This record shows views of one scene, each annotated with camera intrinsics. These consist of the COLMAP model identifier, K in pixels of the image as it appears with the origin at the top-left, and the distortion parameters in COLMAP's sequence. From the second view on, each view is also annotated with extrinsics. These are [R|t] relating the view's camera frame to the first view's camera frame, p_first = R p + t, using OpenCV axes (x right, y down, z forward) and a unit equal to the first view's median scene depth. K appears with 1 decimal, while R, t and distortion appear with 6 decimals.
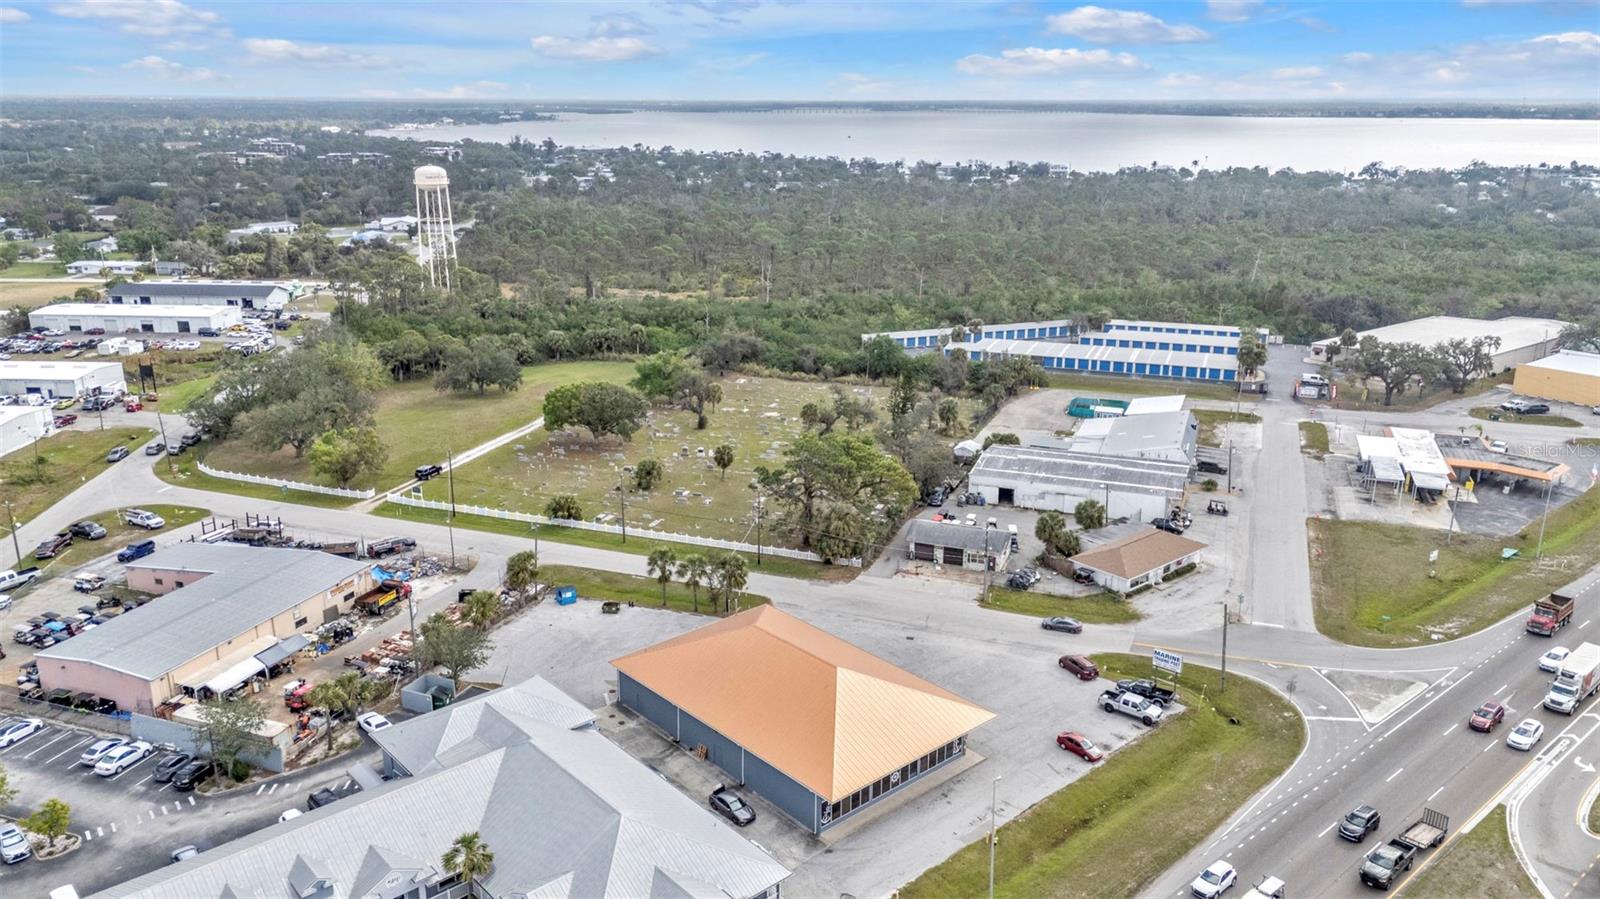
lens RADIAL K [[1162.1, 0, 800.5], [0, 1162.1, 454.8], [0, 0, 1]] dist [0.083046, -0.080660]
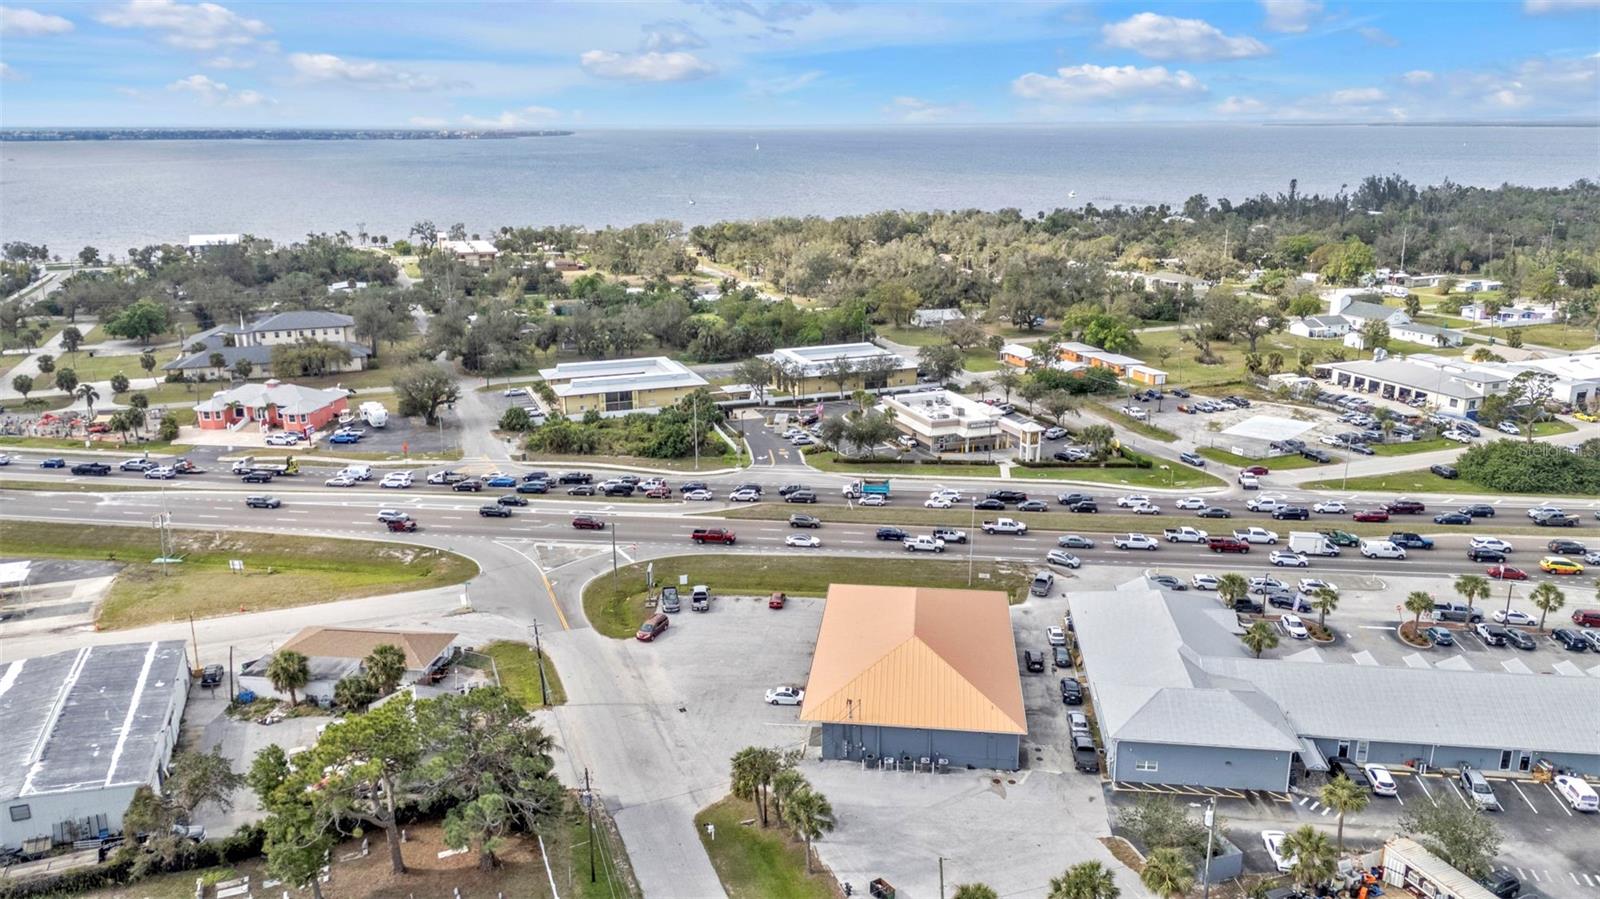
lens RADIAL K [[1162.1, 0, 800.5], [0, 1162.1, 454.8], [0, 0, 1]] dist [0.083046, -0.080660]
pose [[-0.663747, -0.204978, 0.719322, -0.440547], [0.220590, 0.865292, 0.450122, -0.306213], [-0.714688, 0.457442, -0.529119, 1.008979]]
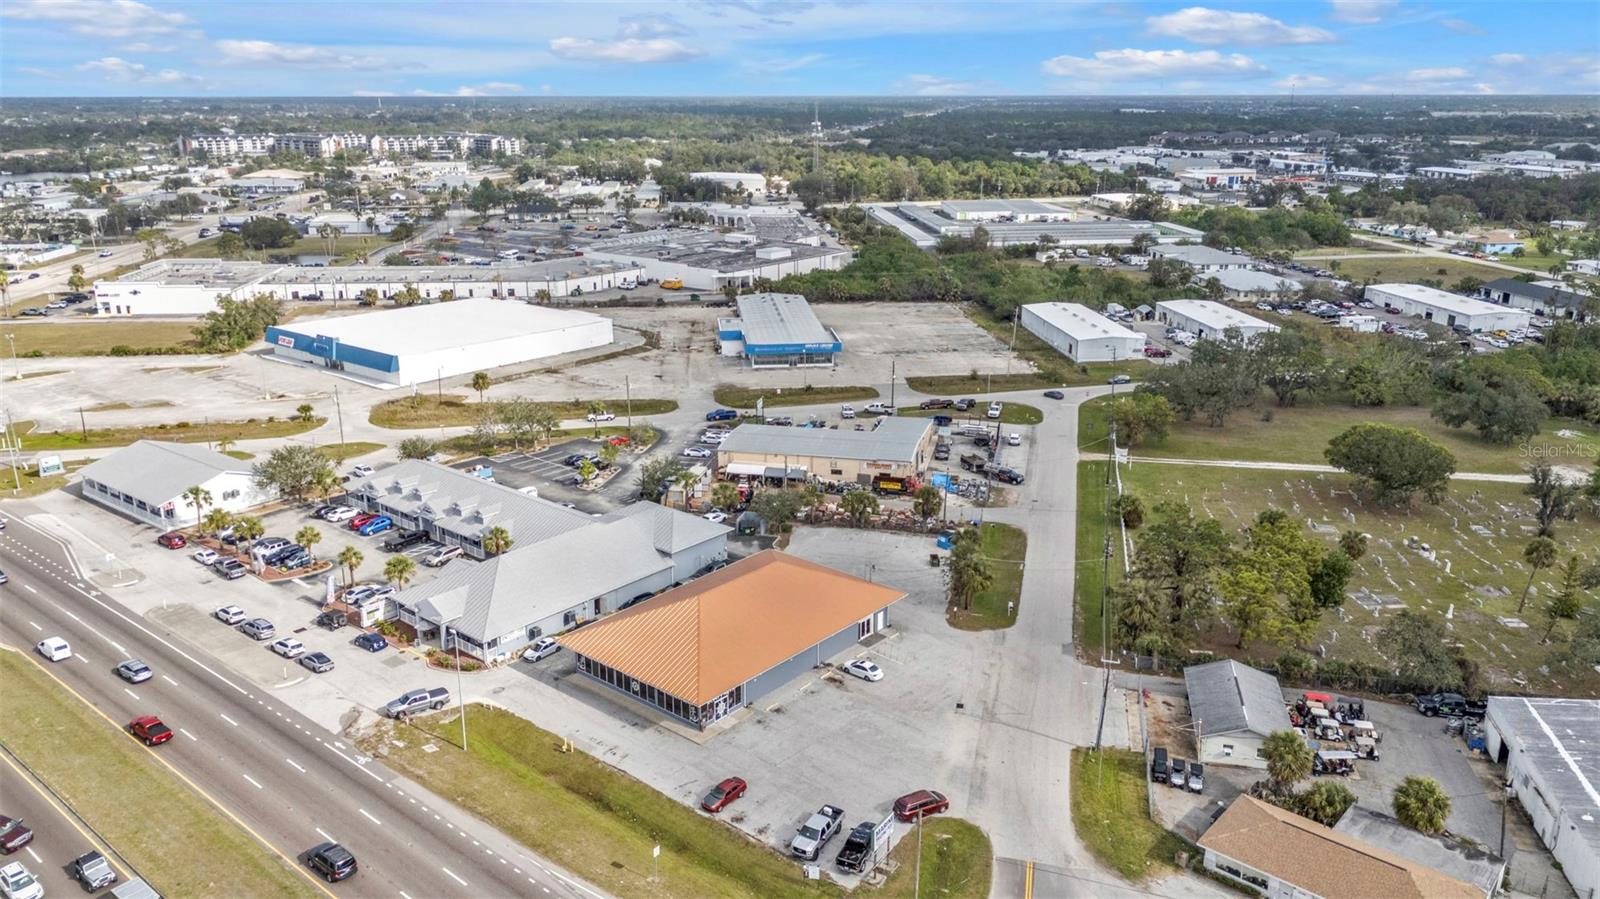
lens RADIAL K [[1162.1, 0, 800.5], [0, 1162.1, 454.8], [0, 0, 1]] dist [0.083046, -0.080660]
pose [[0.138622, 0.289088, -0.947213, 0.647159], [-0.287496, 0.927005, 0.240847, -0.145840], [0.947697, 0.238934, 0.211615, 0.501955]]
